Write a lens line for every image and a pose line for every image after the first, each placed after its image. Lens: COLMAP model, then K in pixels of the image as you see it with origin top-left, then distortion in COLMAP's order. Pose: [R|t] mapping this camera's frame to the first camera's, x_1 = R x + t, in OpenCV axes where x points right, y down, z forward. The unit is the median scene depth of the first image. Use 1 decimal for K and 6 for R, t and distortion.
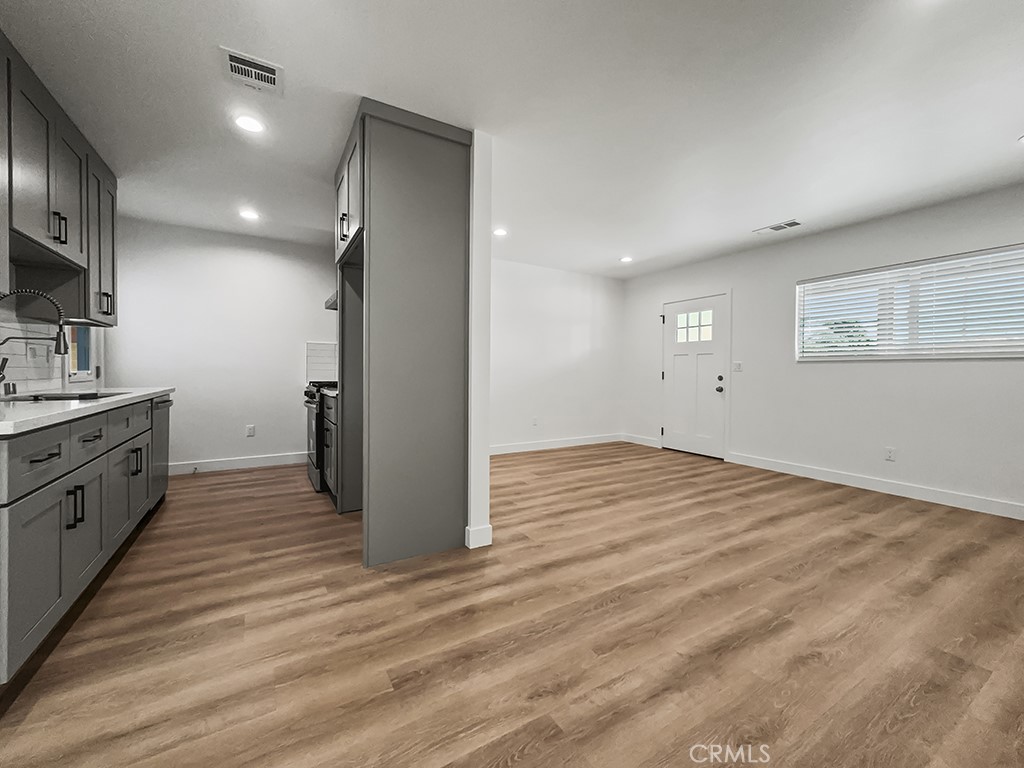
lens RADIAL K [[412.7, 0, 516.4], [0, 412.7, 384.5], [0, 0, 1]] dist [0.001704, 0.000935]
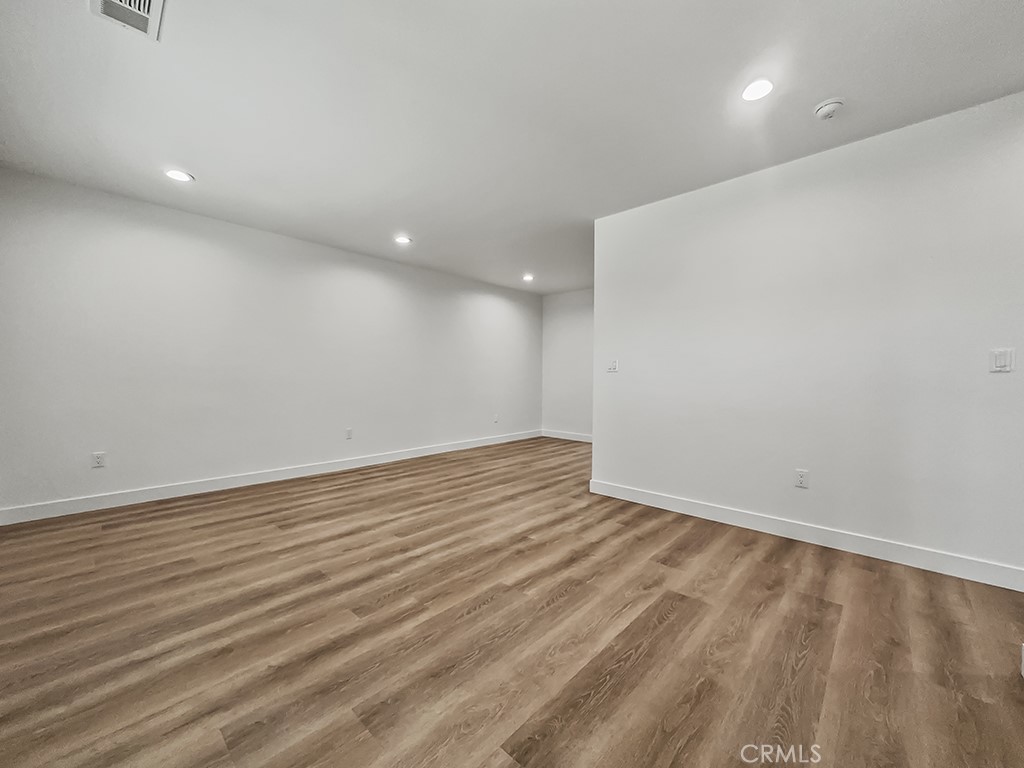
lens RADIAL K [[412.7, 0, 512.1], [0, 412.7, 380.0], [0, 0, 1]] dist [0.001704, 0.000935]
pose [[-0.965112, -0.010993, -0.261606, 0.537929], [-0.020904, 0.999164, 0.035130, -0.060797], [0.261001, 0.039373, -0.964535, 2.071517]]
